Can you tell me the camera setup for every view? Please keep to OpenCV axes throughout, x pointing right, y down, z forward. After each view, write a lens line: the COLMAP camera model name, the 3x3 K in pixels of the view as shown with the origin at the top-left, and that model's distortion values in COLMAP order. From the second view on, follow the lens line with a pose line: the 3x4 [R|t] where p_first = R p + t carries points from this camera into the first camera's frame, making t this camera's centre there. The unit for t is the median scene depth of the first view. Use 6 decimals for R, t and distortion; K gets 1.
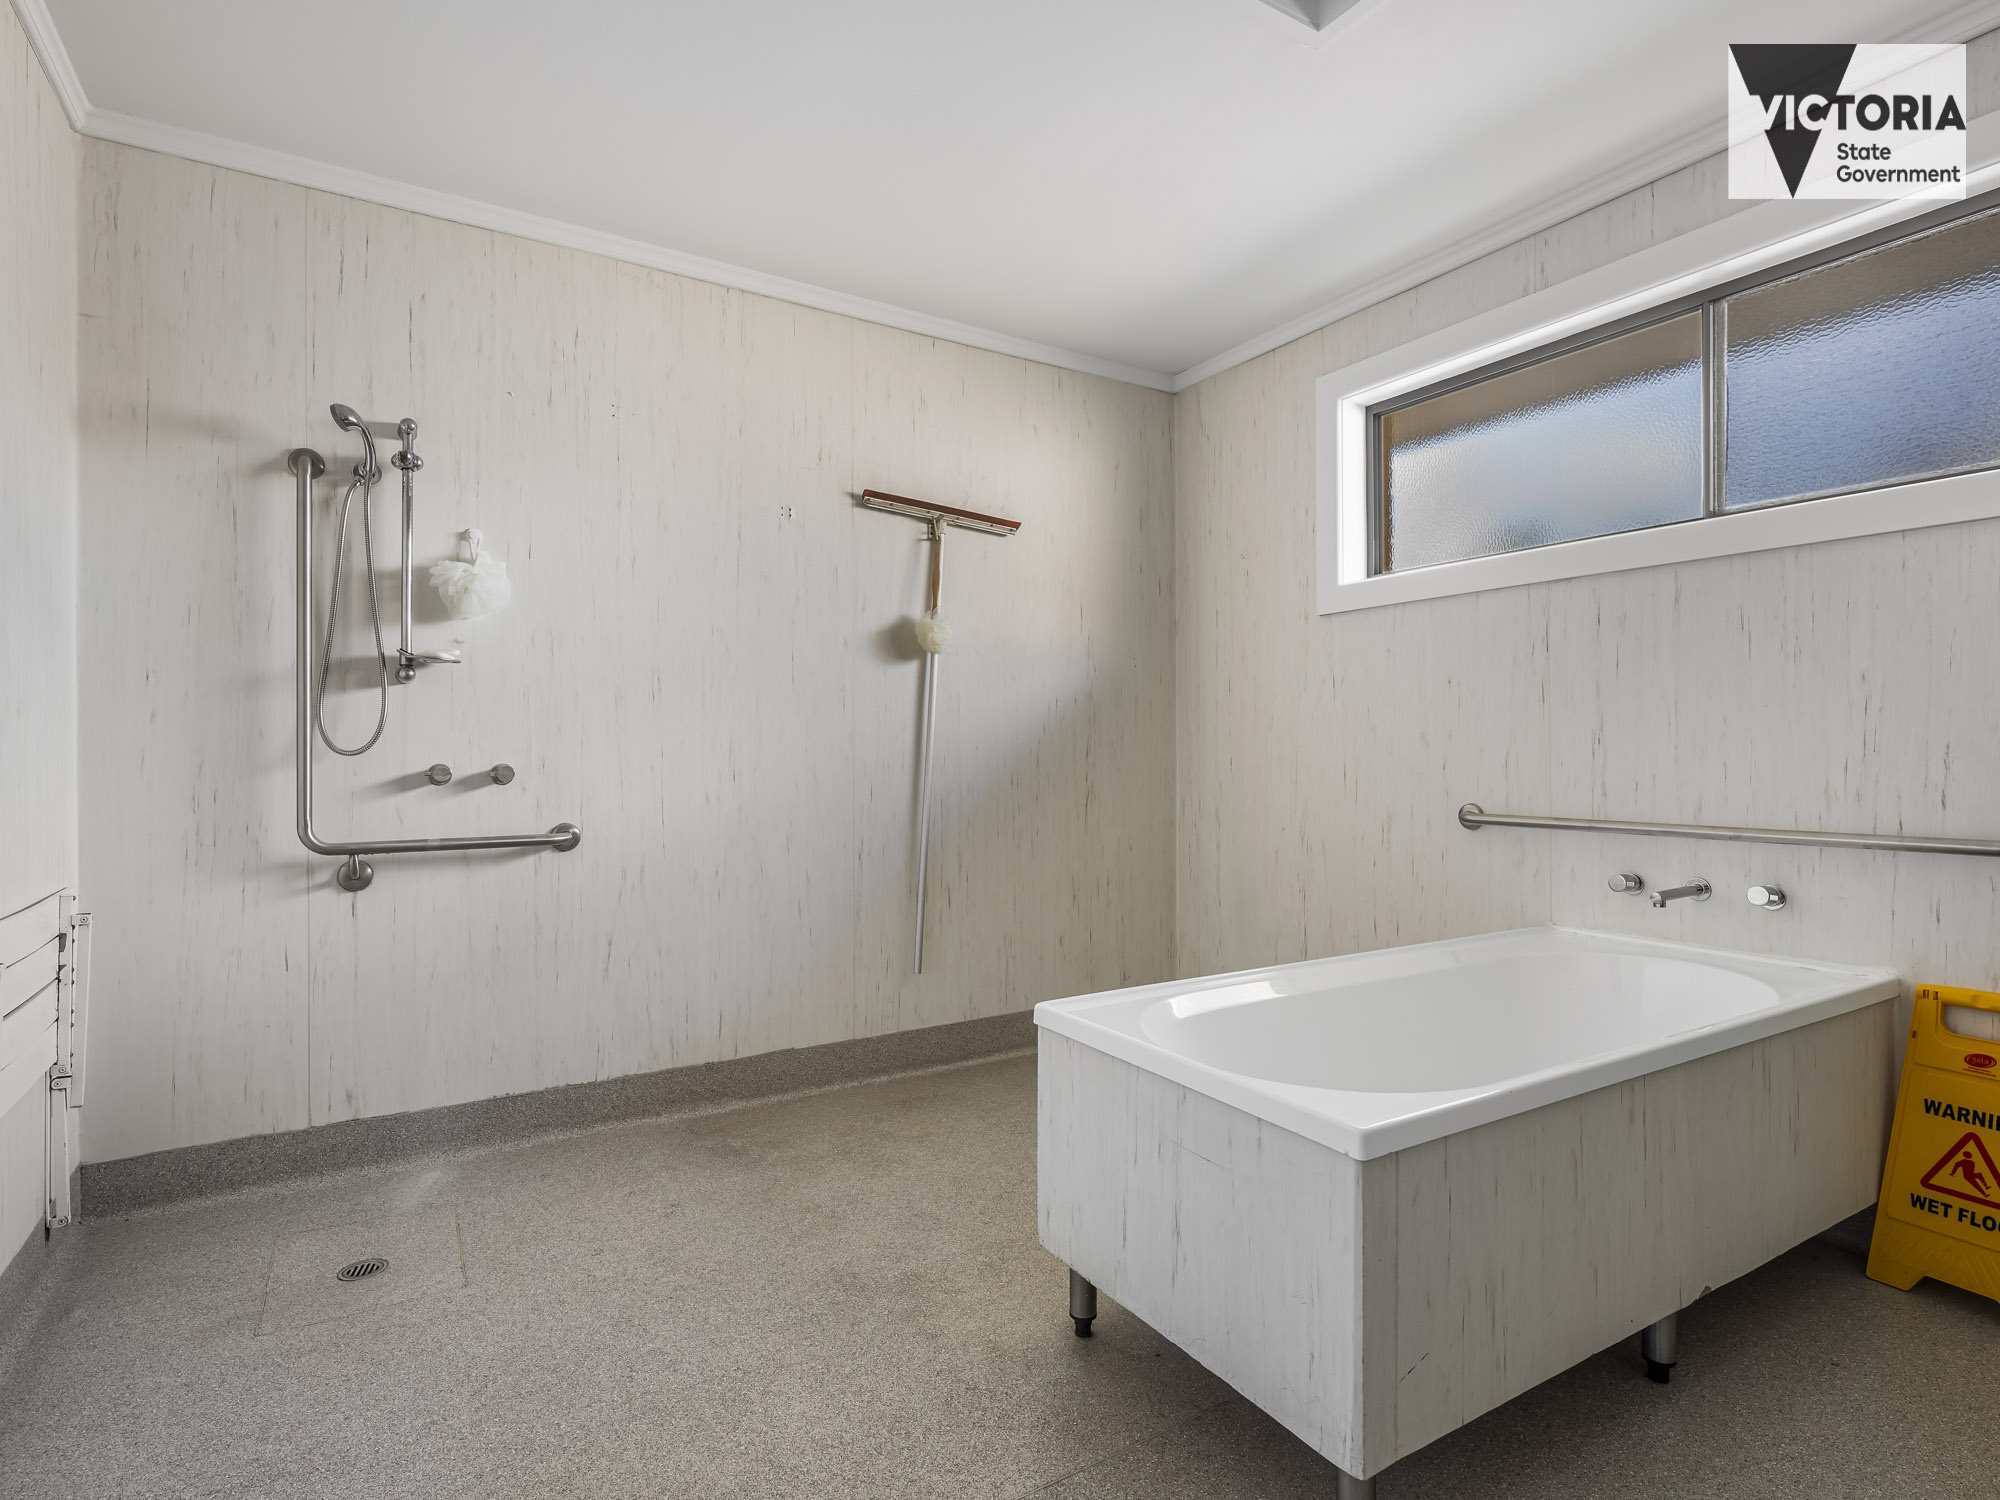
lens RADIAL K [[1031.3, 0, 1000.0], [0, 1031.3, 750.0], [0, 0, 1]] dist [-0.002382, -0.000628]
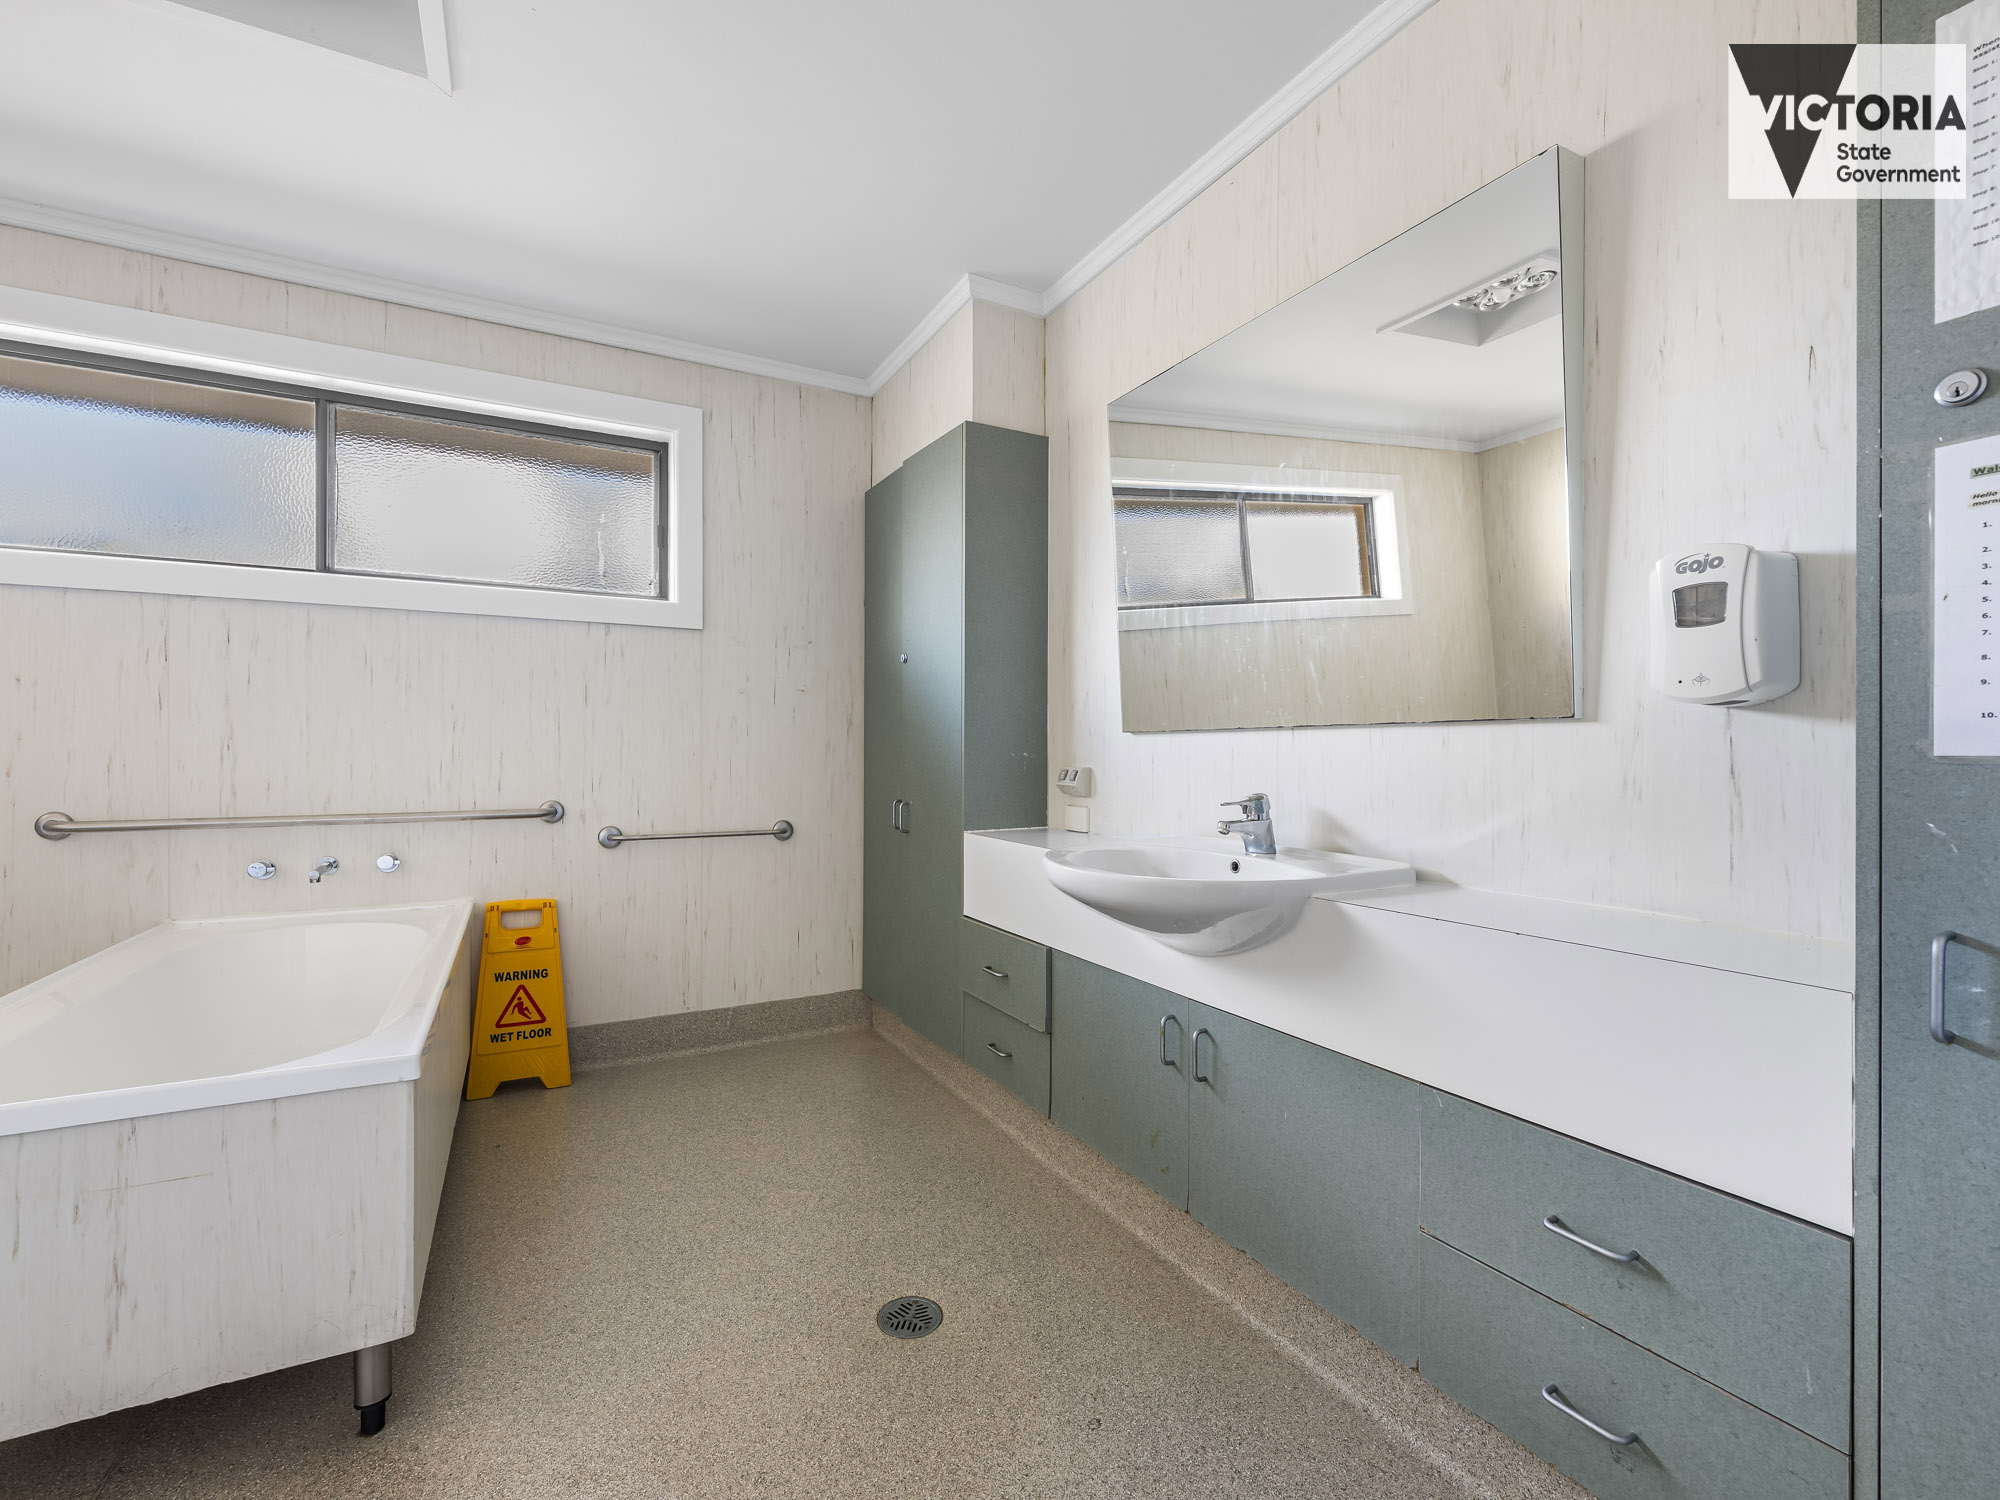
lens RADIAL K [[892.2, 0, 1002.8], [0, 892.2, 755.1], [0, 0, 1]] dist [-0.000490, 0.000024]
pose [[0.053383, 0.000620, 0.998574, -0.402242], [-0.001136, 0.999999, -0.000560, -0.000533], [-0.998573, -0.001104, 0.053384, 0.125067]]
